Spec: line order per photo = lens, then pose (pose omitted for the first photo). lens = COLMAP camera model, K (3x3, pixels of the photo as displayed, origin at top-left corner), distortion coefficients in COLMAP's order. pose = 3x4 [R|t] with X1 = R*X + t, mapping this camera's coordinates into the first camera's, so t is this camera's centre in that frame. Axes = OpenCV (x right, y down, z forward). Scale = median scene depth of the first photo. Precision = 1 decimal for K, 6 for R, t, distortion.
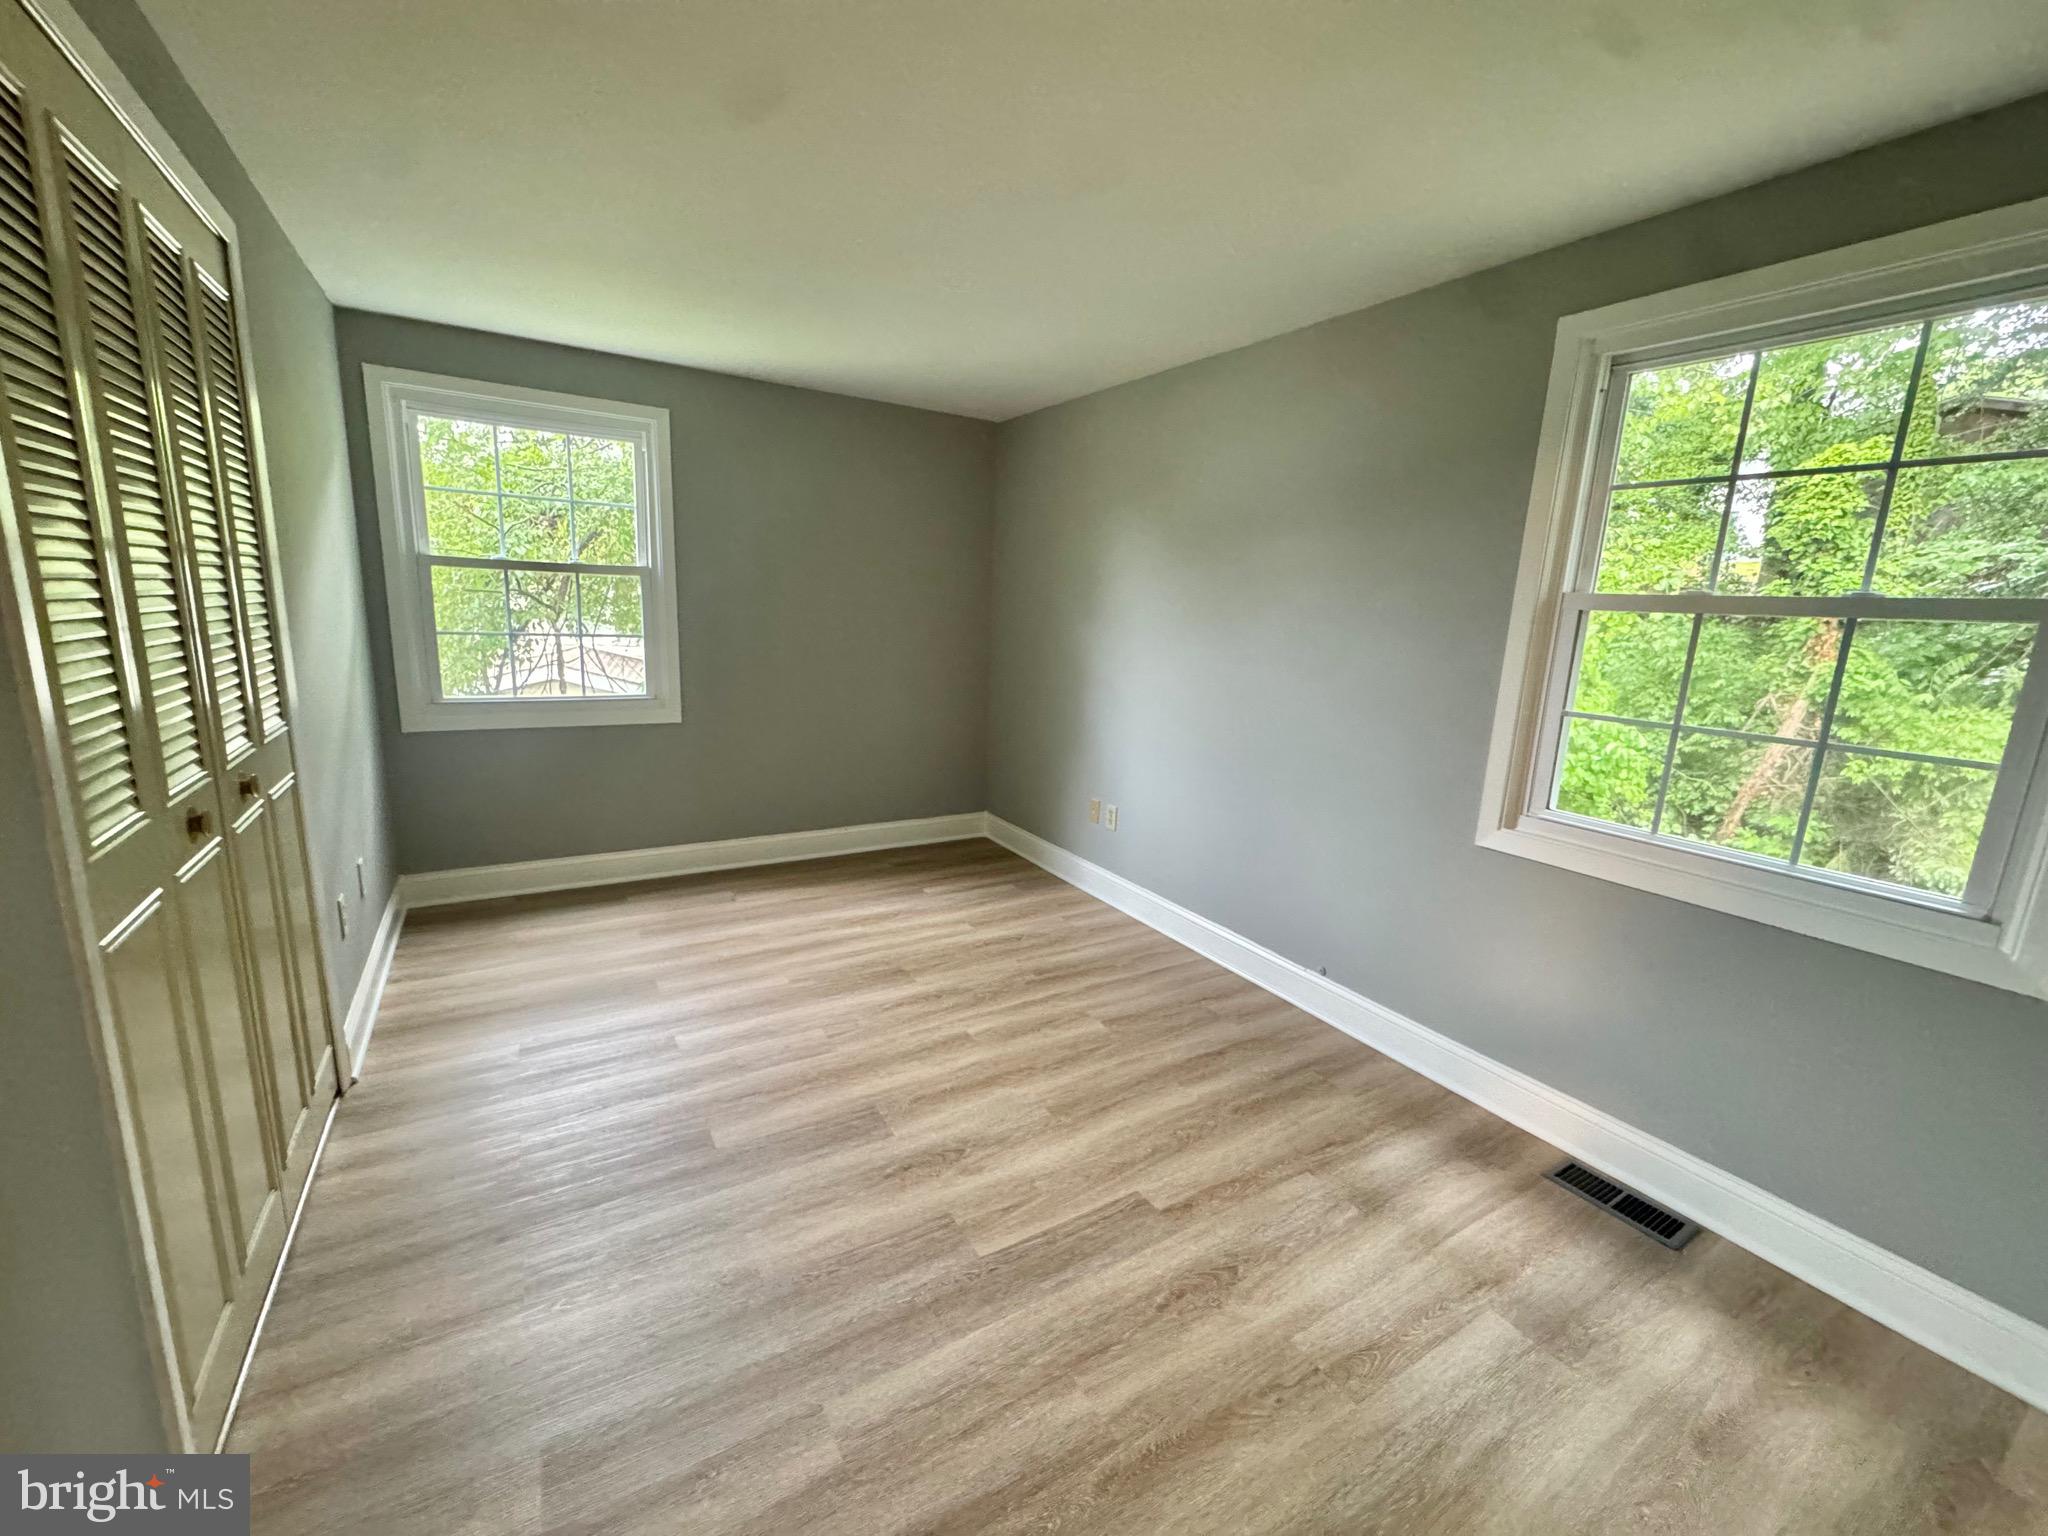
lens RADIAL K [[818.3, 0, 1024.0], [0, 818.3, 768.0], [0, 0, 1]] dist [-0.001581, 0.000664]
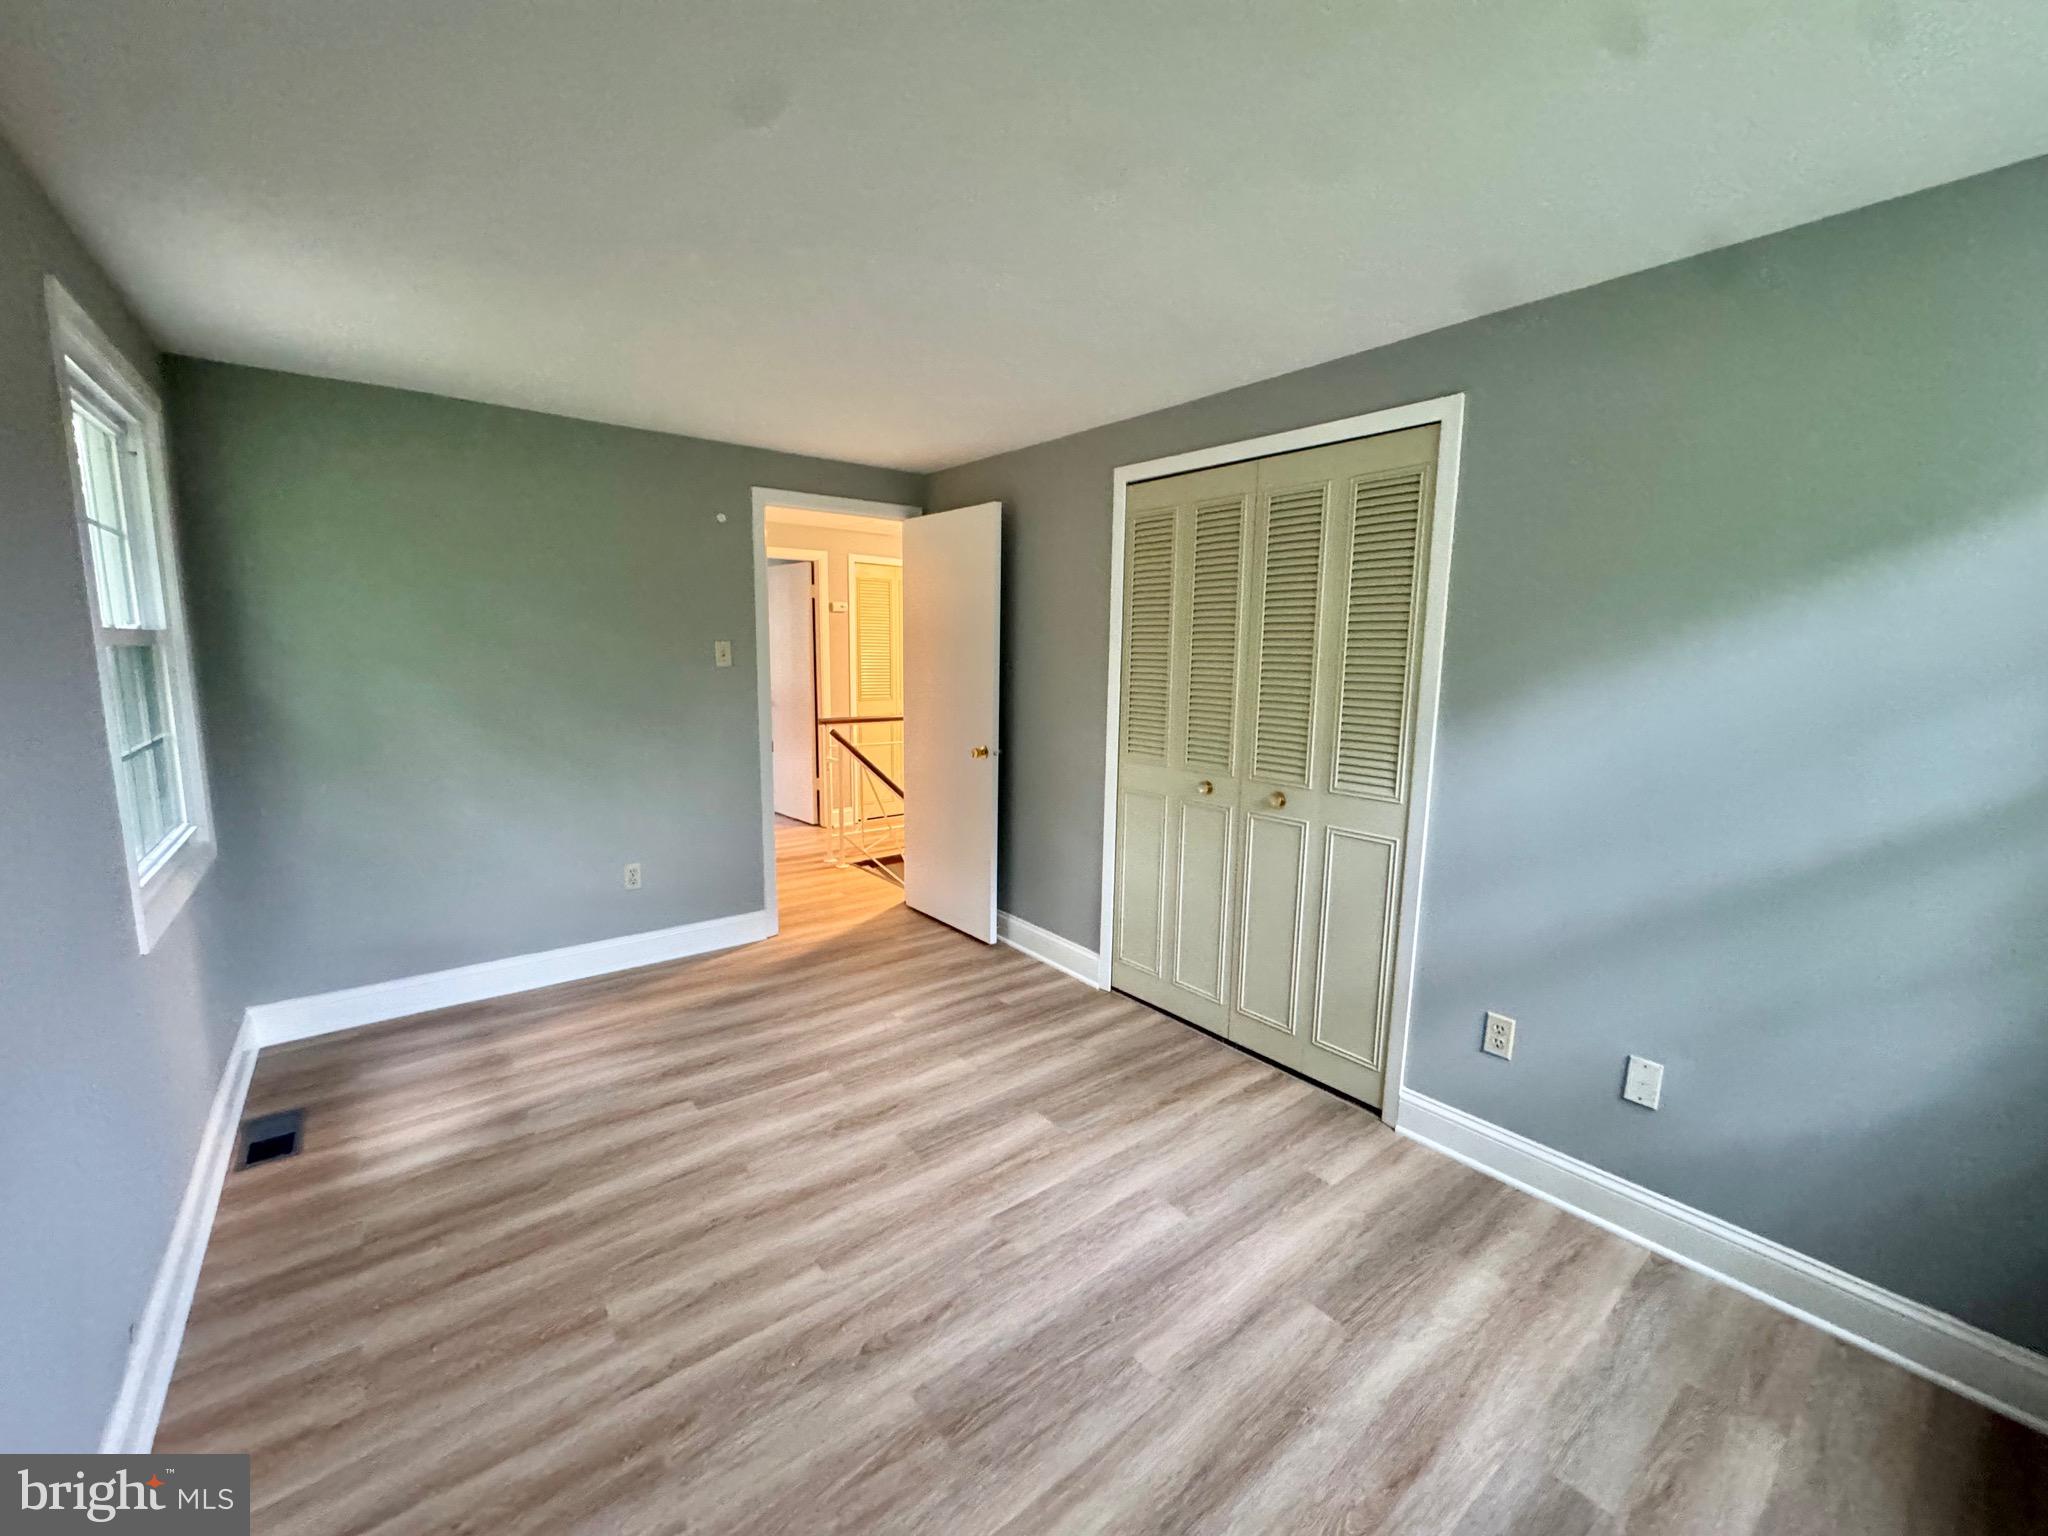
lens RADIAL K [[818.3, 0, 1024.0], [0, 818.3, 768.0], [0, 0, 1]] dist [-0.001581, 0.000664]
pose [[-0.990462, -0.040045, -0.131836, -0.155204], [-0.081319, 0.942312, 0.324709, -0.397853], [0.111227, 0.332332, -0.936581, 1.809685]]
